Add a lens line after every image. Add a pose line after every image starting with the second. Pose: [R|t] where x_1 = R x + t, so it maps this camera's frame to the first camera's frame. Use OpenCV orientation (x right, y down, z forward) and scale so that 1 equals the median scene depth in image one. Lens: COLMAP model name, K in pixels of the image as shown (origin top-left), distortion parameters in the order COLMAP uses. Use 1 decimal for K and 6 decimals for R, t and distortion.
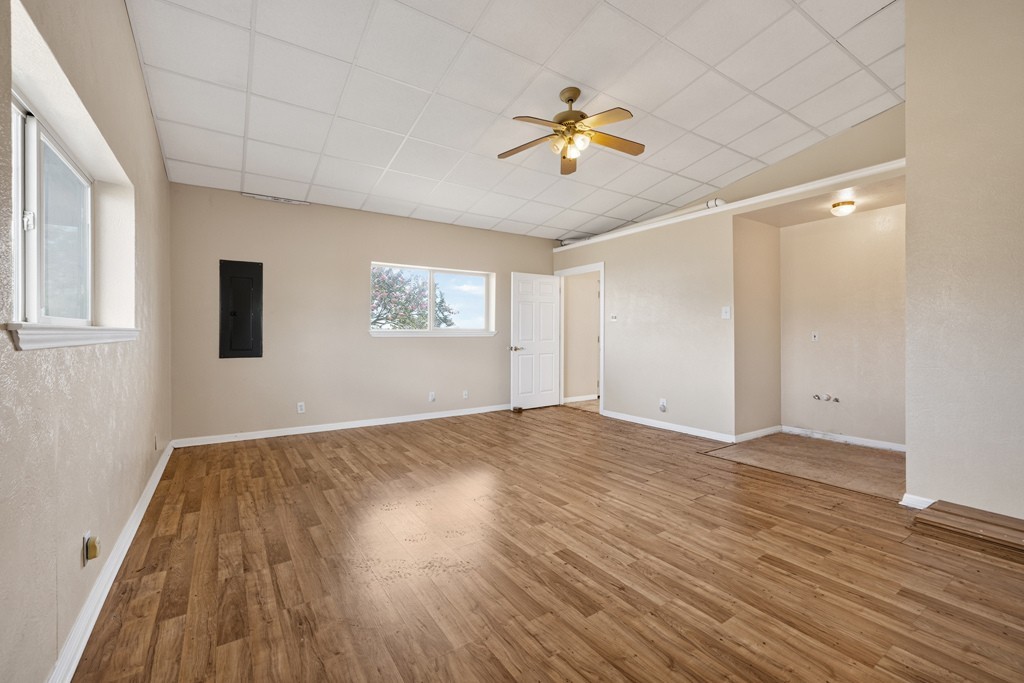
lens RADIAL K [[433.7, 0, 509.1], [0, 433.7, 334.3], [0, 0, 1]] dist [-0.007920, 0.000682]
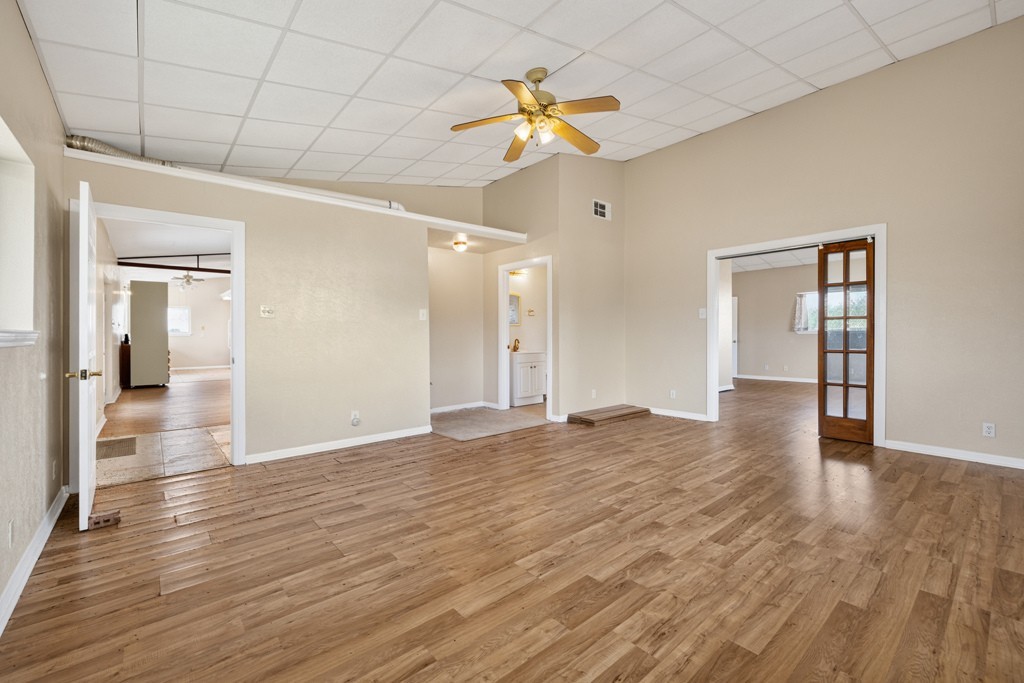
lens RADIAL K [[433.7, 0, 508.2], [0, 433.7, 334.6], [0, 0, 1]] dist [-0.007920, 0.000682]
pose [[-0.115326, -0.001669, 0.993326, -0.906407], [0.014270, 0.999893, 0.003337, -0.000151], [-0.993225, 0.014560, -0.115290, 1.372810]]
